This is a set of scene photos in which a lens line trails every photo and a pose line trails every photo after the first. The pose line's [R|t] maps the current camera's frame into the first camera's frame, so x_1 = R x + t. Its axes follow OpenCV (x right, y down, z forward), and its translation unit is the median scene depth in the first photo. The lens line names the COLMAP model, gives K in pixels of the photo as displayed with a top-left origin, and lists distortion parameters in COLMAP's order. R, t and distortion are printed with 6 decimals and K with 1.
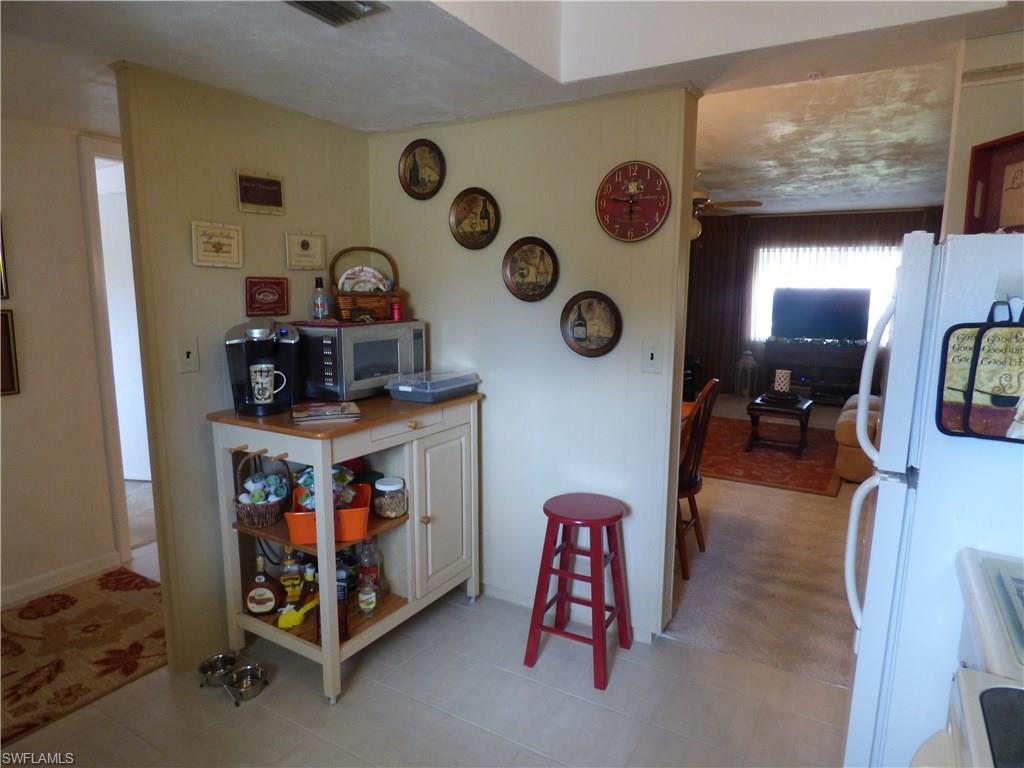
lens RADIAL K [[638.0, 0, 505.0], [0, 638.0, 378.3], [0, 0, 1]] dist [0.006366, -0.005928]
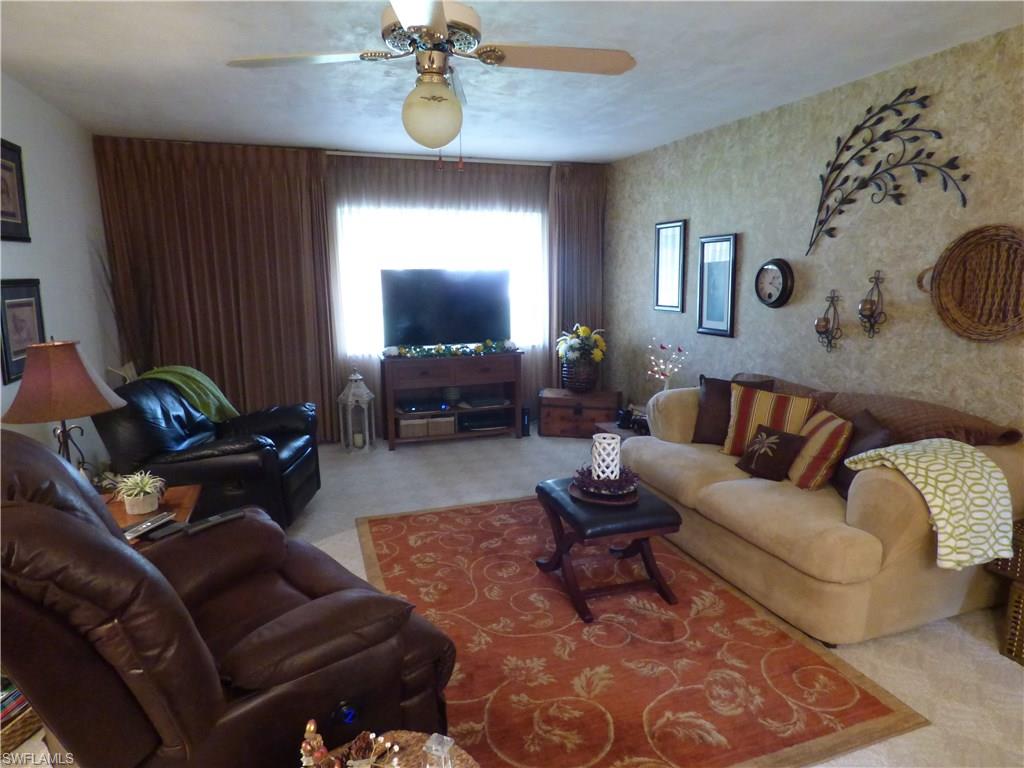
lens RADIAL K [[638.0, 0, 519.8], [0, 638.0, 375.9], [0, 0, 1]] dist [0.006366, -0.005928]
pose [[0.620120, -0.142281, 0.771497, 0.013468], [0.119997, 0.989047, 0.085950, -0.237813], [-0.775275, 0.039278, 0.630401, 1.551918]]
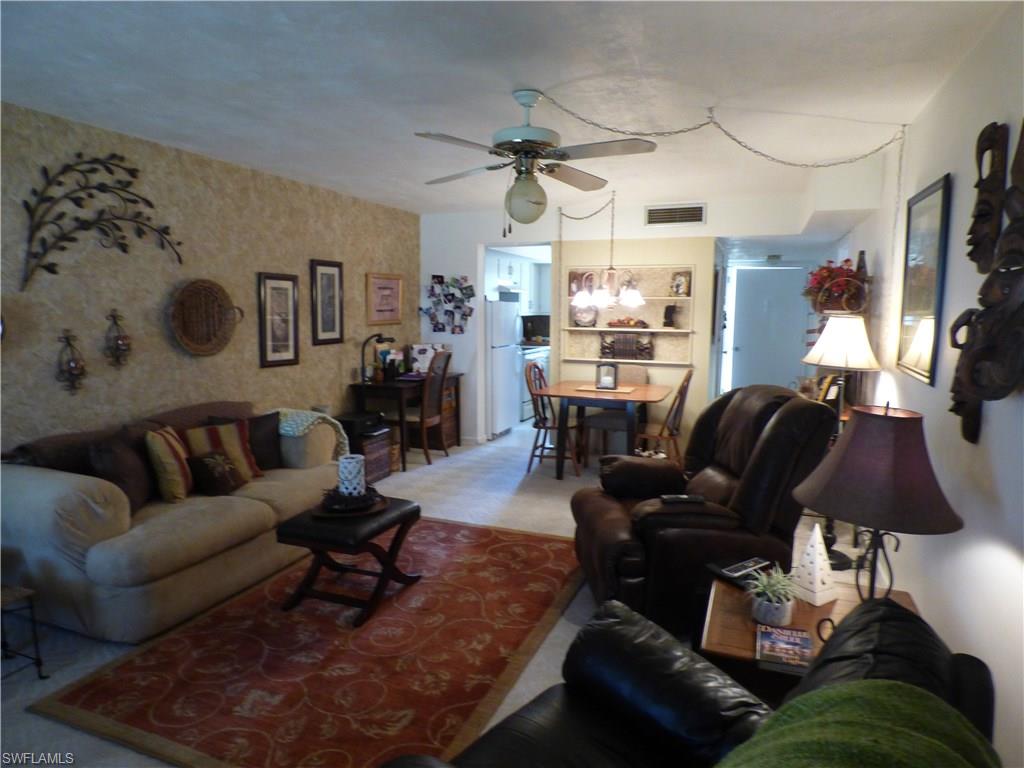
lens RADIAL K [[638.0, 0, 518.8], [0, 638.0, 388.1], [0, 0, 1]] dist [0.006366, -0.005928]
pose [[-0.980770, 0.008001, -0.195001, 0.852994], [-0.043327, 0.965301, 0.257521, -0.476997], [0.190295, 0.261018, -0.946392, 3.292782]]
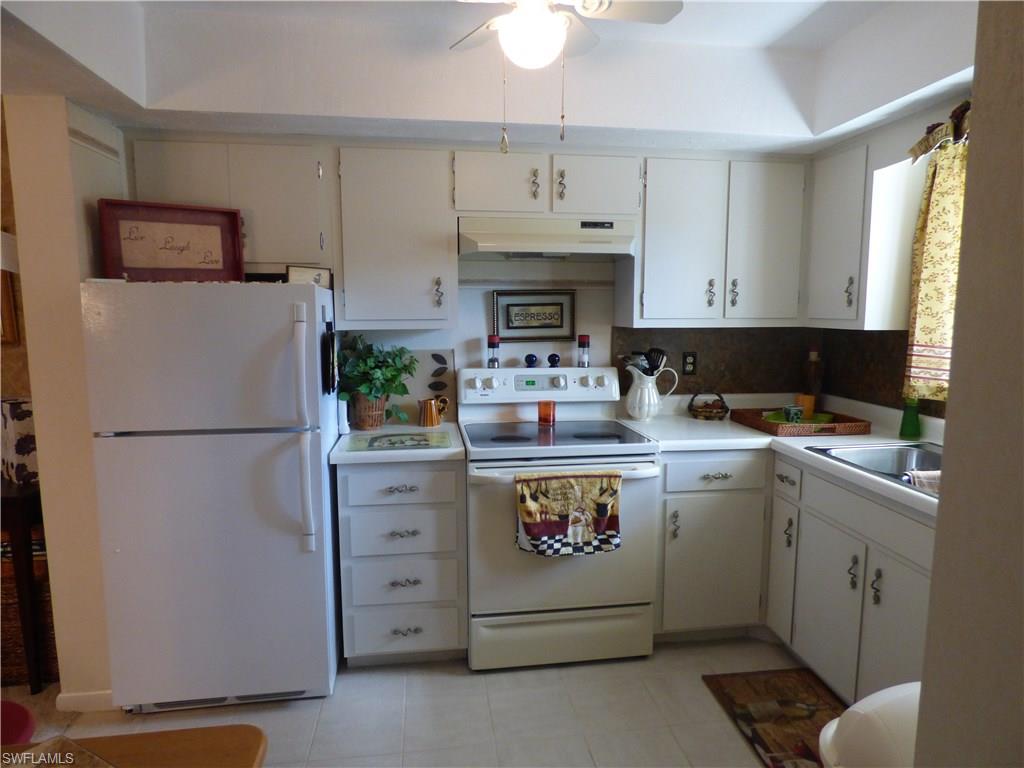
lens RADIAL K [[638.0, 0, 520.2], [0, 638.0, 384.6], [0, 0, 1]] dist [0.006366, -0.005928]
pose [[-0.637630, -0.099540, 0.763885, -0.543217], [0.102063, 0.971959, 0.211848, -0.126888], [-0.763552, 0.213045, -0.609590, 0.779584]]
